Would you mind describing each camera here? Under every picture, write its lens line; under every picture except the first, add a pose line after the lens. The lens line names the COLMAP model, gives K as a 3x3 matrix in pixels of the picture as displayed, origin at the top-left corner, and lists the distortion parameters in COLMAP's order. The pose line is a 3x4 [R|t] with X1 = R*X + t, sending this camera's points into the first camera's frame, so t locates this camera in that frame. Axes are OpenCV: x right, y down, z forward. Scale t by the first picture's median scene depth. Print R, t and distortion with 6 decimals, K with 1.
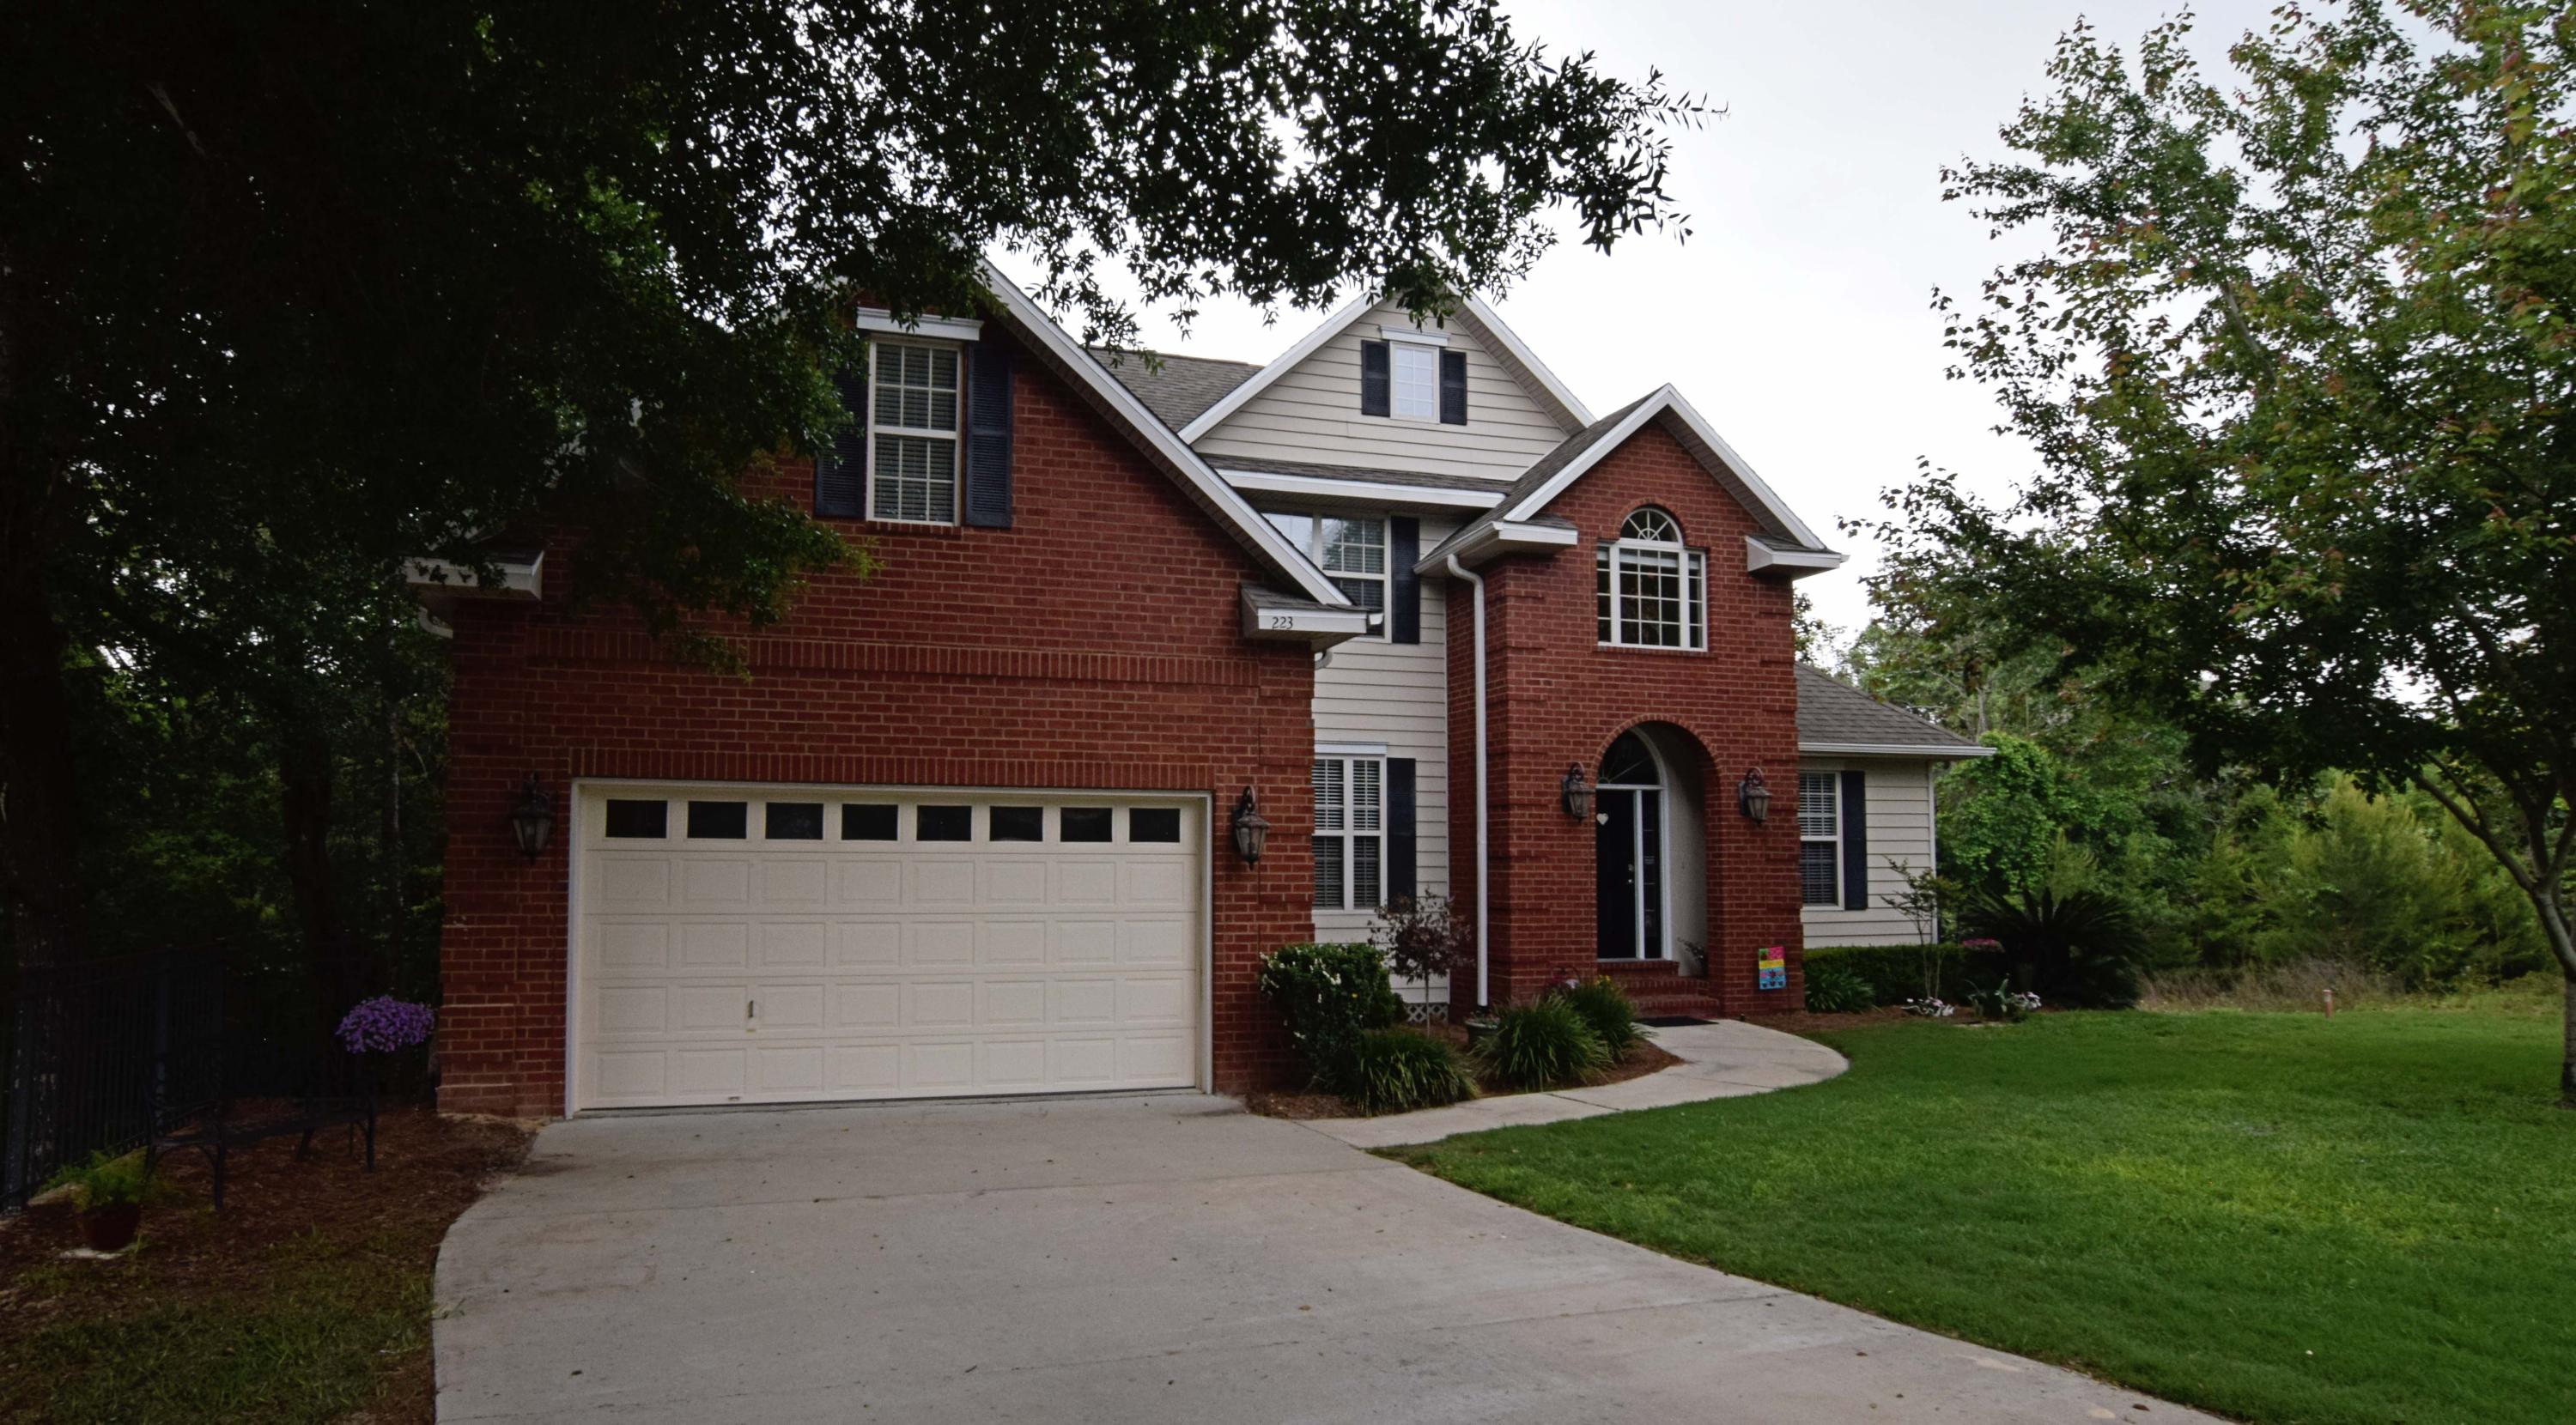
lens RADIAL K [[1269.9, 0, 1288.0], [0, 1269.9, 712.5], [0, 0, 1]] dist [-0.031544, 0.000141]
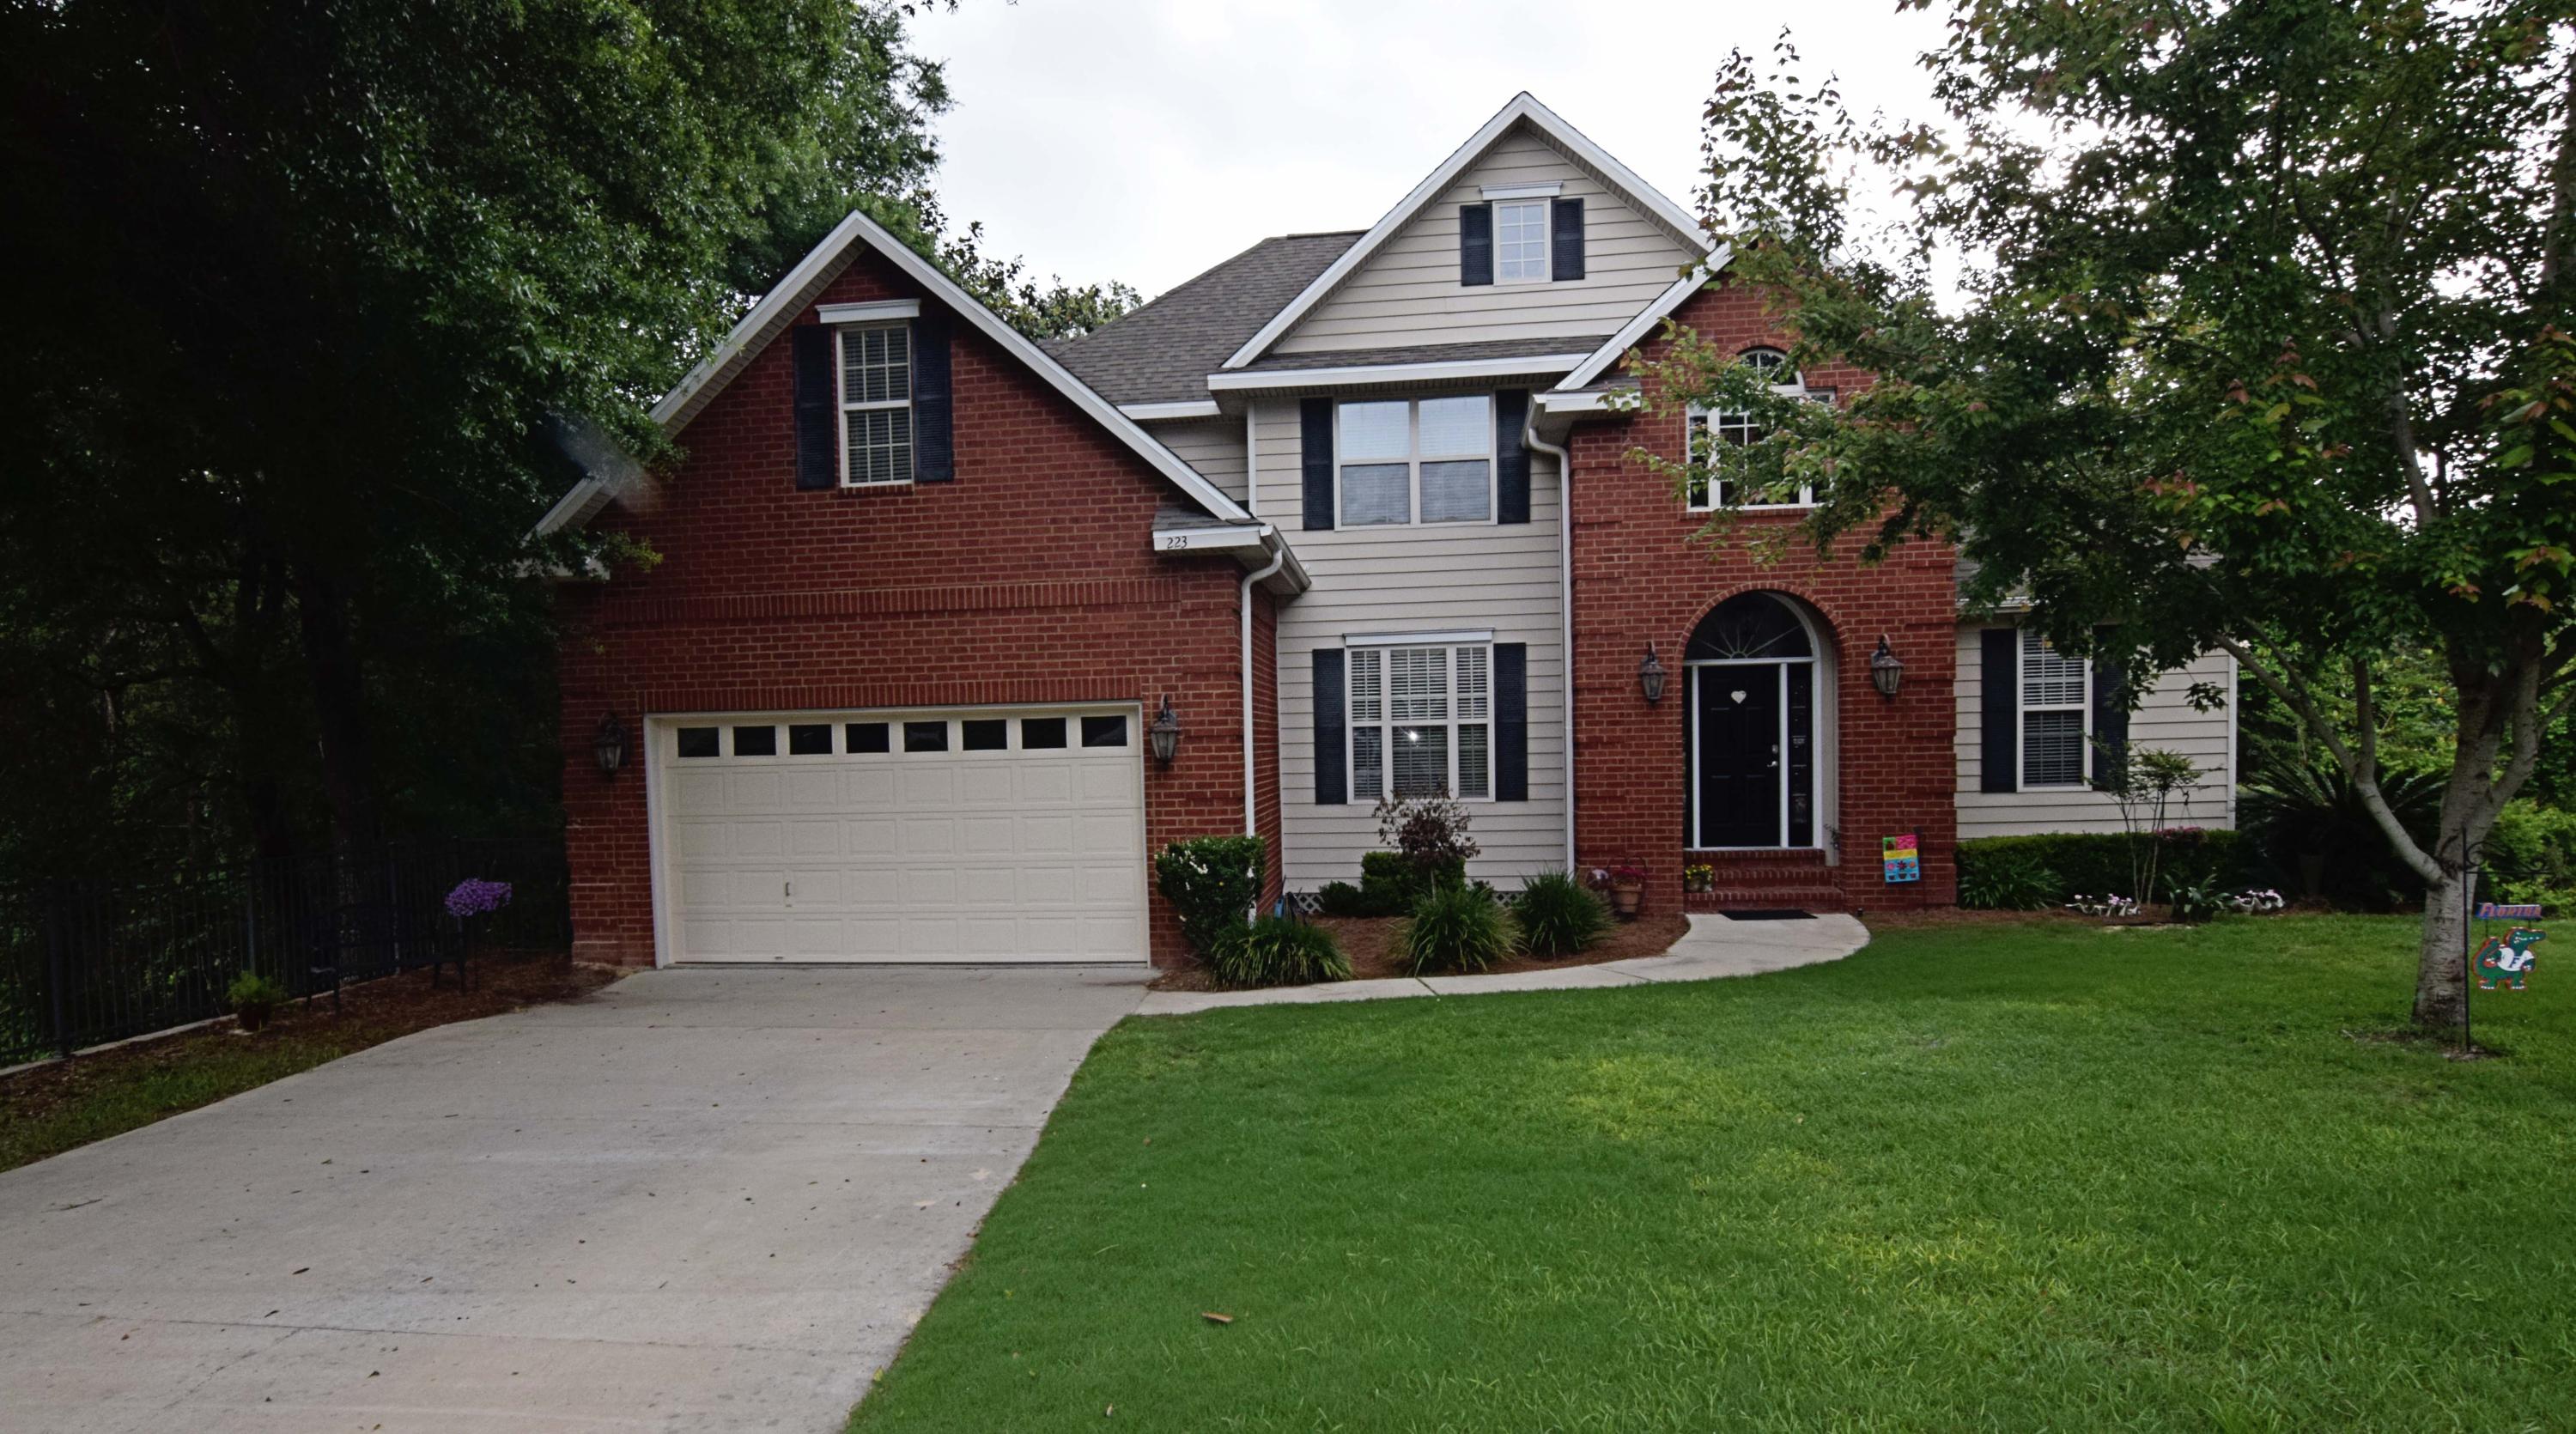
lens RADIAL K [[1357.2, 0, 1288.0], [0, 1357.2, 717.0], [0, 0, 1]] dist [-0.036401, -0.000046]
pose [[0.928691, -0.033259, -0.369360, 0.490776], [0.070690, 0.993585, 0.088272, -0.018001], [0.364055, -0.108088, 0.925084, -0.045019]]
